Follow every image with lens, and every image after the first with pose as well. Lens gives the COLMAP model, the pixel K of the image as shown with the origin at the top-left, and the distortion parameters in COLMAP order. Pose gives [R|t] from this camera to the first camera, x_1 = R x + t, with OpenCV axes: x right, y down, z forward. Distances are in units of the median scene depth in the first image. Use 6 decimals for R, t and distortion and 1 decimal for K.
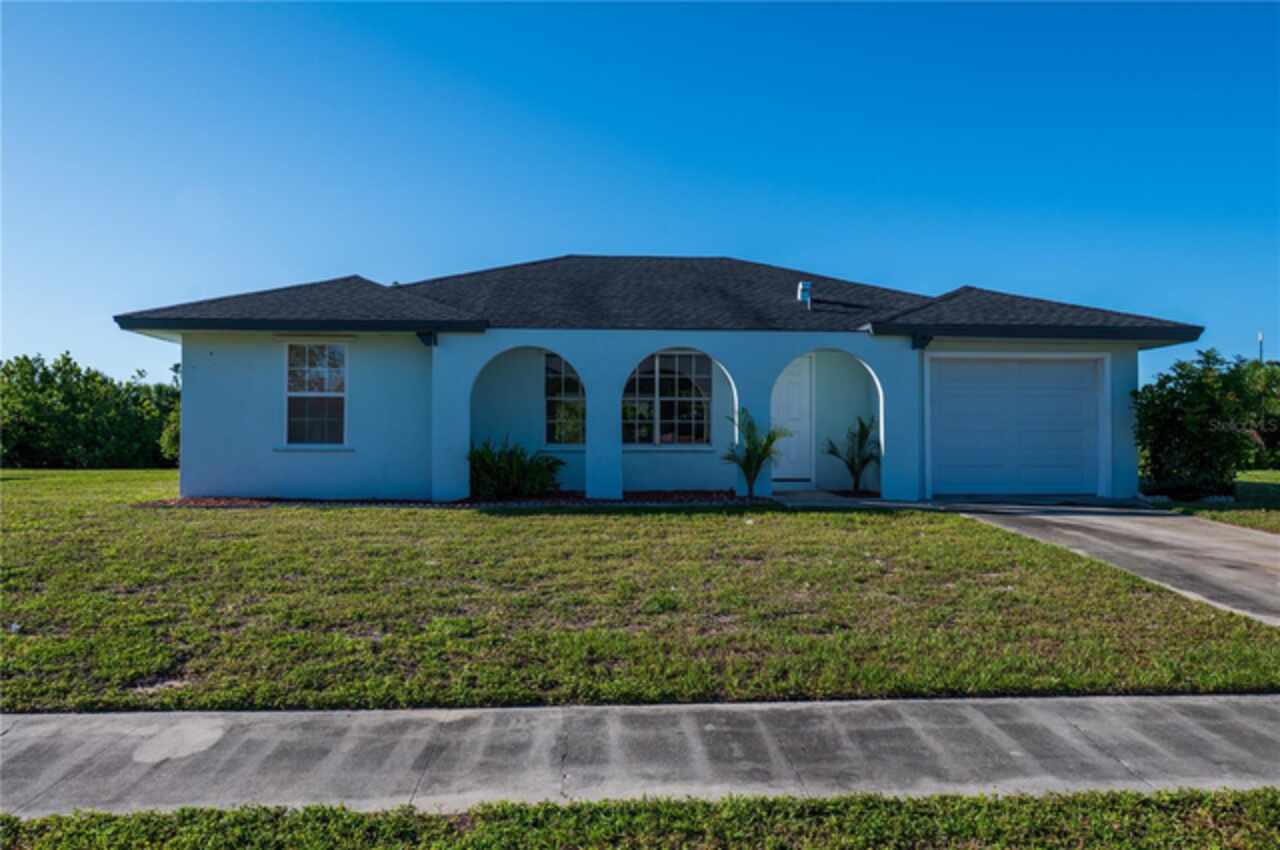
lens RADIAL K [[893.6, 0, 640.0], [0, 893.6, 420.4], [0, 0, 1]] dist [-0.005340, 0.001733]
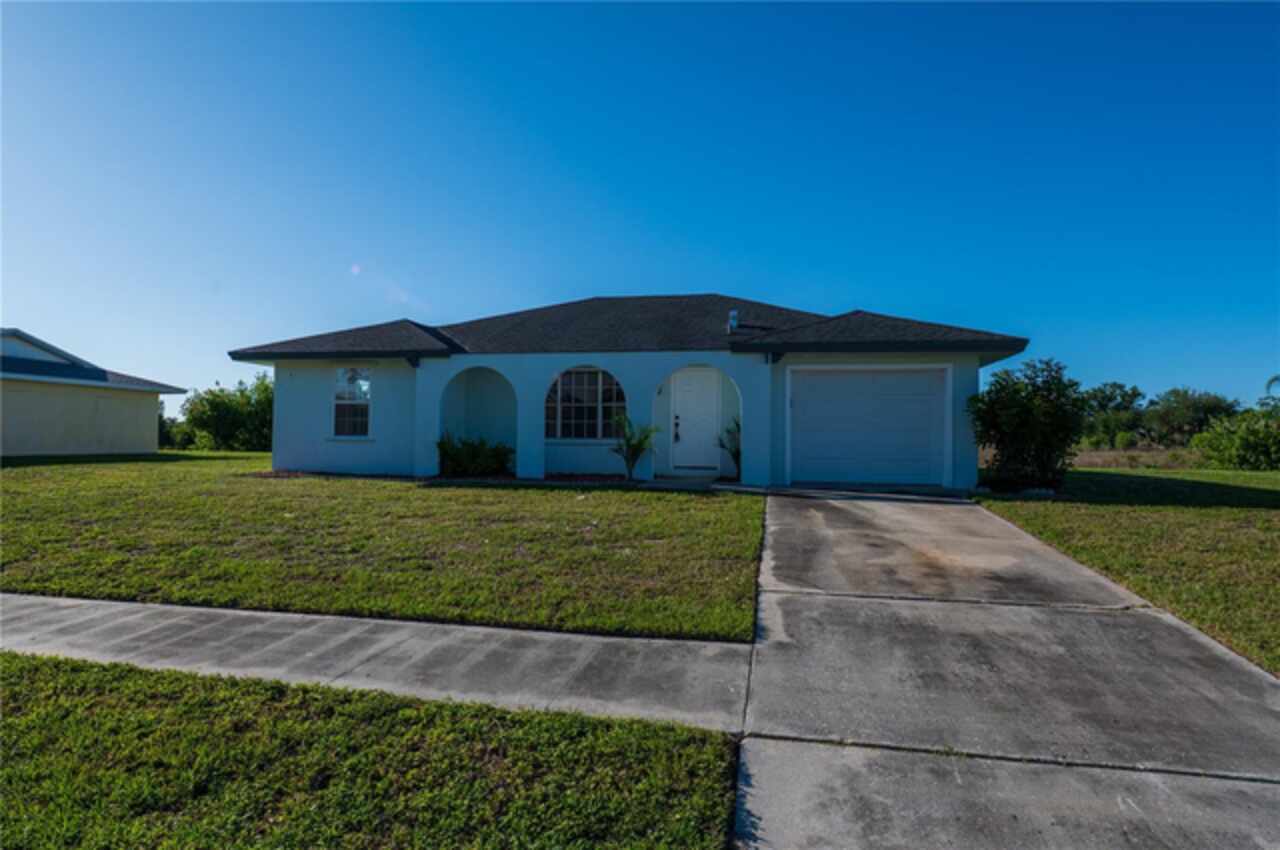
lens RADIAL K [[690.9, 0, 640.4], [0, 690.9, 433.1], [0, 0, 1]] dist [-0.003167, -0.001520]
pose [[0.966430, 0.007420, -0.256824, 0.387821], [-0.003618, 0.999877, 0.015275, 0.002516], [0.256906, -0.013833, 0.966337, 0.029734]]
